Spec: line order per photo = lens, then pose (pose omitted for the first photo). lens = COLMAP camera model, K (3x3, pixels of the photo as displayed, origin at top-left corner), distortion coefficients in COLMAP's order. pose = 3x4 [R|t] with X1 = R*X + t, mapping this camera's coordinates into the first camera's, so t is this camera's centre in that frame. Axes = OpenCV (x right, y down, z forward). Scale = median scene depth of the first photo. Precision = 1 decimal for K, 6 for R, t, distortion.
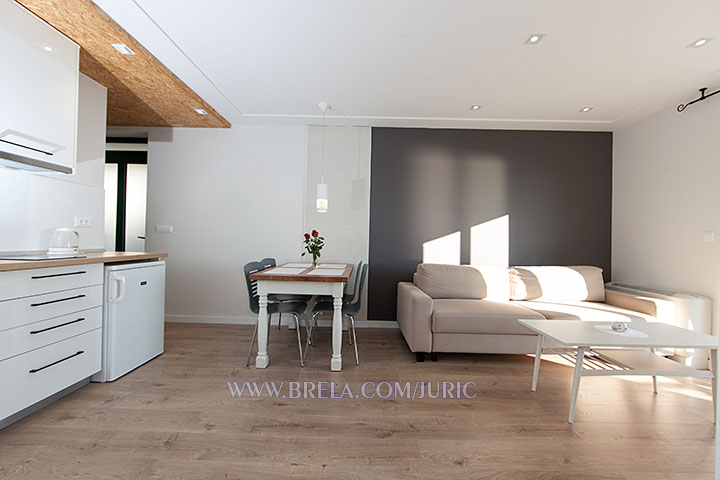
lens RADIAL K [[280.2, 0, 360.0], [0, 280.2, 240.0], [0, 0, 1]] dist [-0.006836, -0.000085]
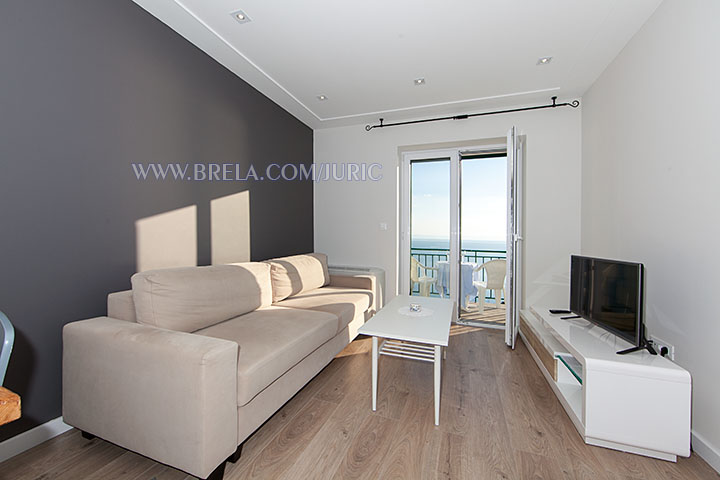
lens RADIAL K [[280.2, 0, 360.0], [0, 280.2, 240.0], [0, 0, 1]] dist [-0.006836, -0.000085]
pose [[0.343859, -0.005929, 0.939003, -0.132677], [-0.015401, 0.999810, 0.011952, 0.049709], [-0.938895, -0.018571, 0.343702, 0.765245]]
